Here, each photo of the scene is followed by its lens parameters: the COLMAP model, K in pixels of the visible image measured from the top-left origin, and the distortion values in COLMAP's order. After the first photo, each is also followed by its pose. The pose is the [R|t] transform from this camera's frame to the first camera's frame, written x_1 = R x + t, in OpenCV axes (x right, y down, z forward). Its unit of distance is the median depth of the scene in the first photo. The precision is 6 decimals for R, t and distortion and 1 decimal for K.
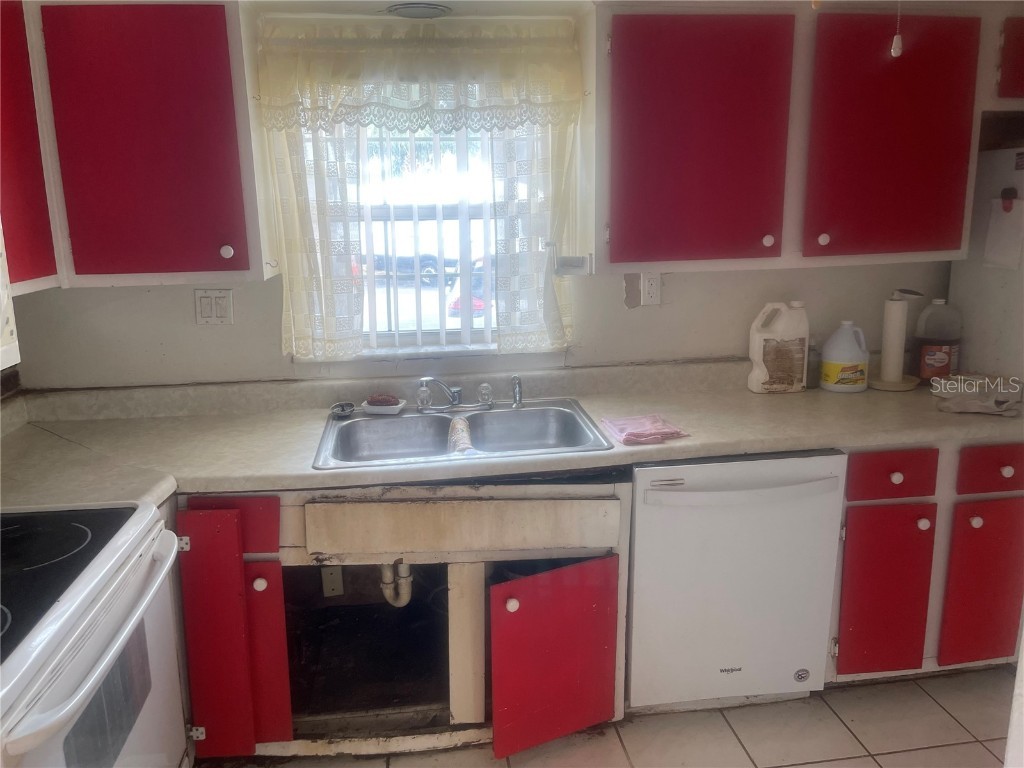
lens RADIAL K [[783.0, 0, 514.3], [0, 783.0, 379.9], [0, 0, 1]] dist [0.052459, -0.061847]
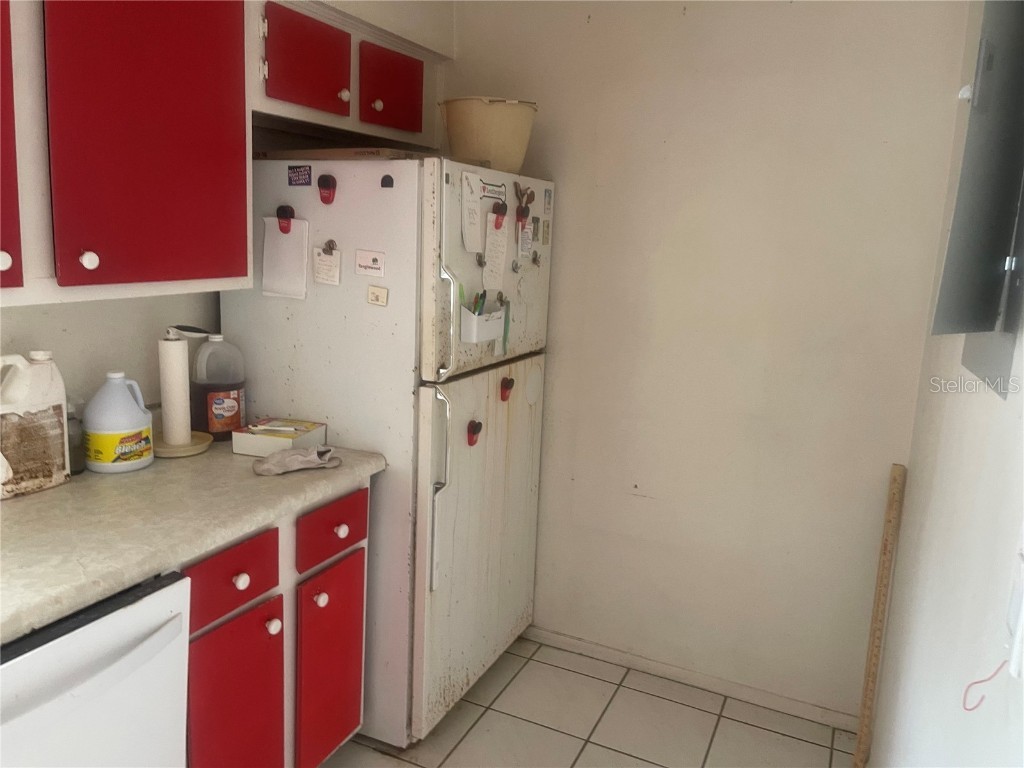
lens RADIAL K [[783.0, 0, 514.3], [0, 783.0, 379.9], [0, 0, 1]] dist [0.052459, -0.061847]
pose [[0.546041, -0.107206, 0.830871, 0.021158], [0.123220, 0.991269, 0.046923, -0.057781], [-0.828647, 0.076758, 0.554484, 0.302620]]
